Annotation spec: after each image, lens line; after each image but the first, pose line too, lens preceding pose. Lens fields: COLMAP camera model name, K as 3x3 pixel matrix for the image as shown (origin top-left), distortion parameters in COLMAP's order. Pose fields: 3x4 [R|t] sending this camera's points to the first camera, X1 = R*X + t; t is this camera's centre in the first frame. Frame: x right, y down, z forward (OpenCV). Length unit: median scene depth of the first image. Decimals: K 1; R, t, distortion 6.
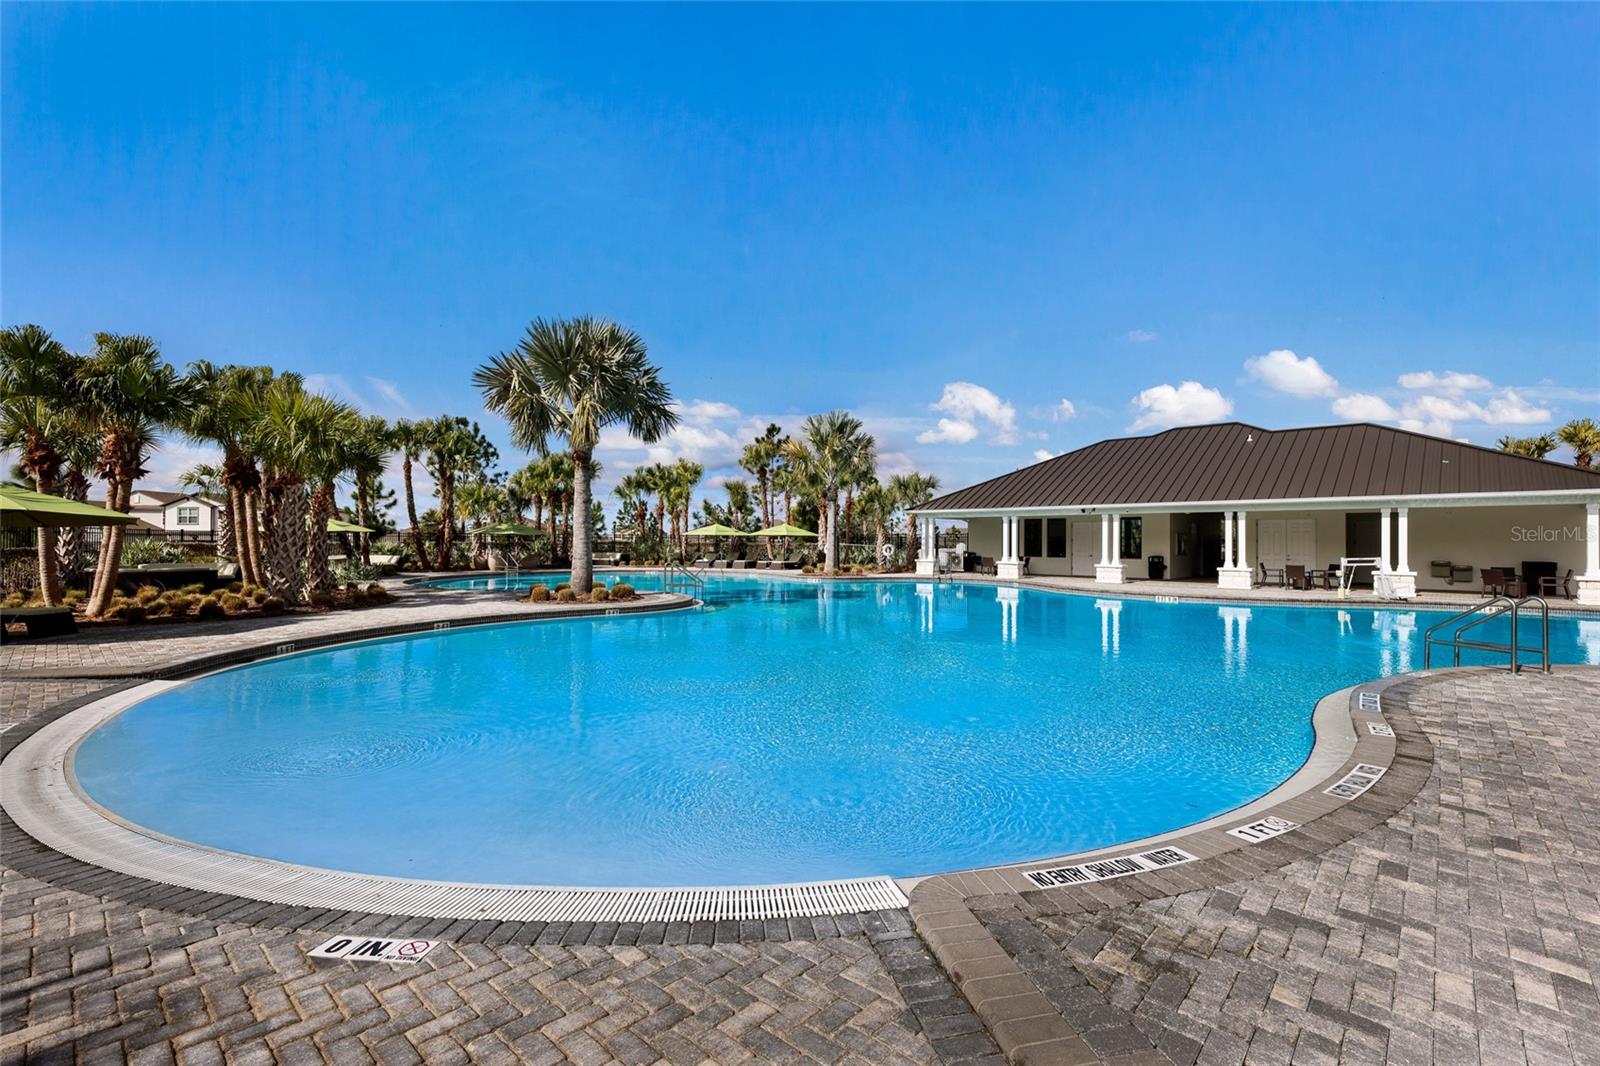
lens RADIAL K [[737.2, 0, 804.5], [0, 737.2, 554.6], [0, 0, 1]] dist [0.005244, 0.000907]
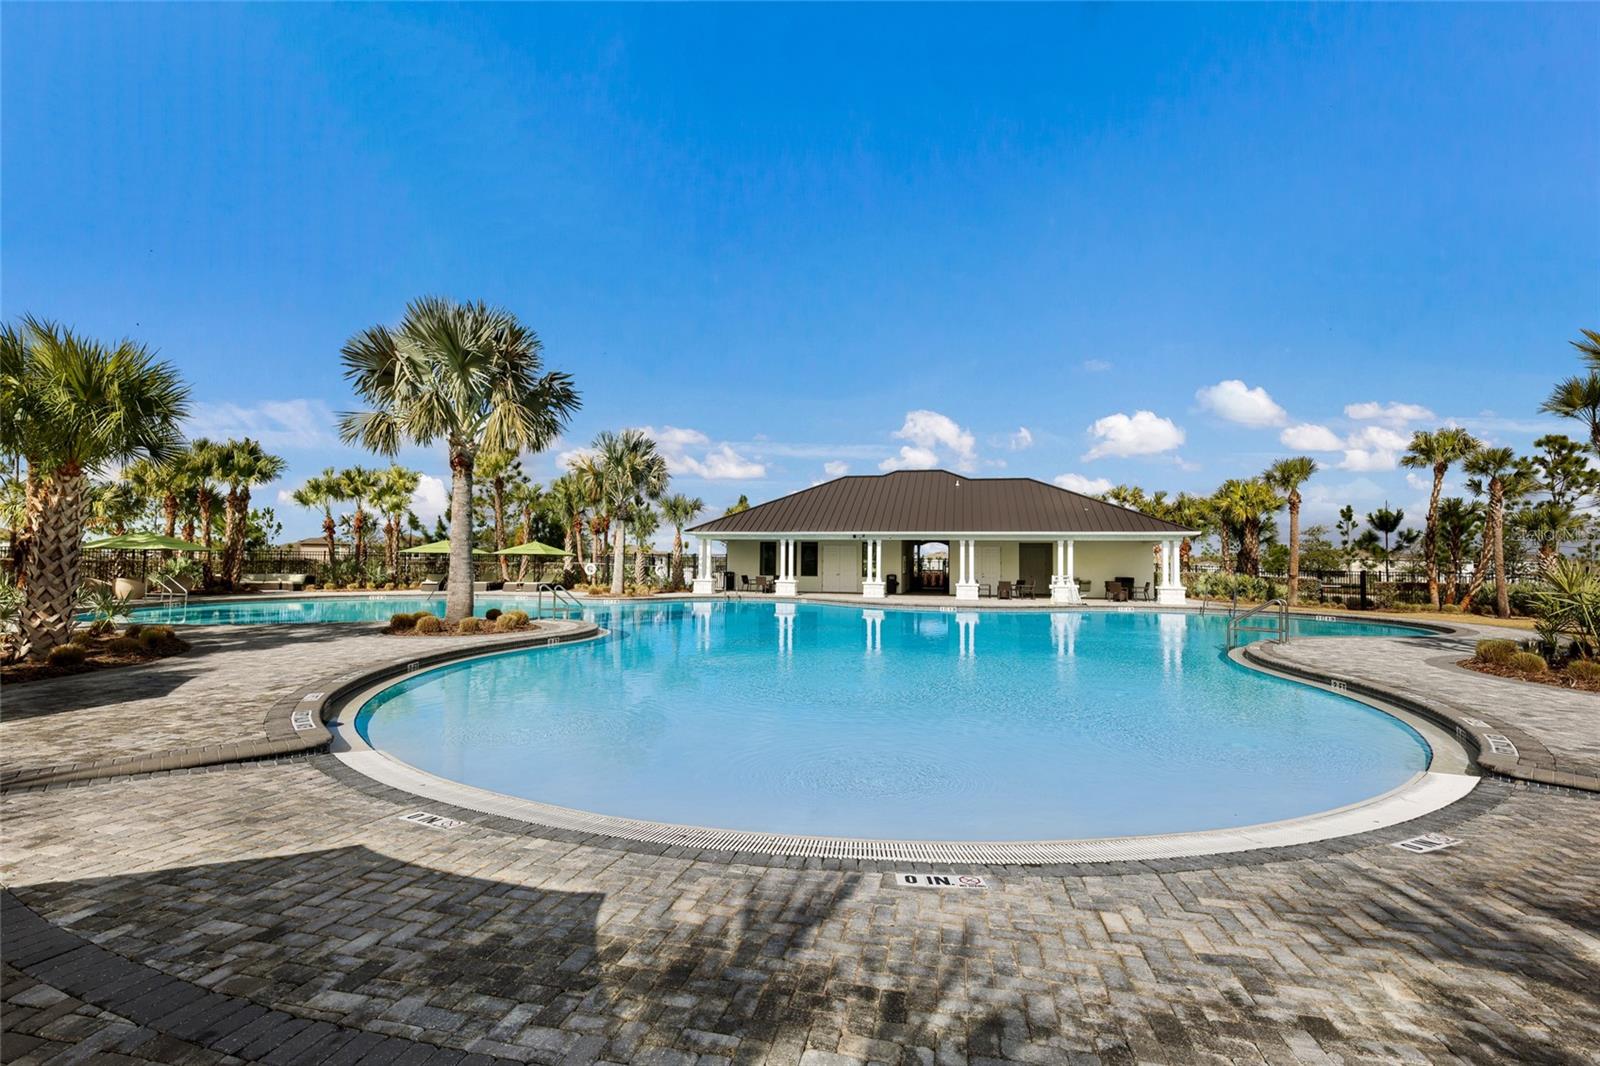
lens RADIAL K [[737.2, 0, 804.5], [0, 737.2, 554.6], [0, 0, 1]] dist [0.005244, 0.000907]
pose [[0.852357, 0.009504, 0.522874, -0.277222], [0.003605, 0.999704, -0.024047, -0.002535], [-0.522948, 0.022382, 0.852071, 0.041053]]
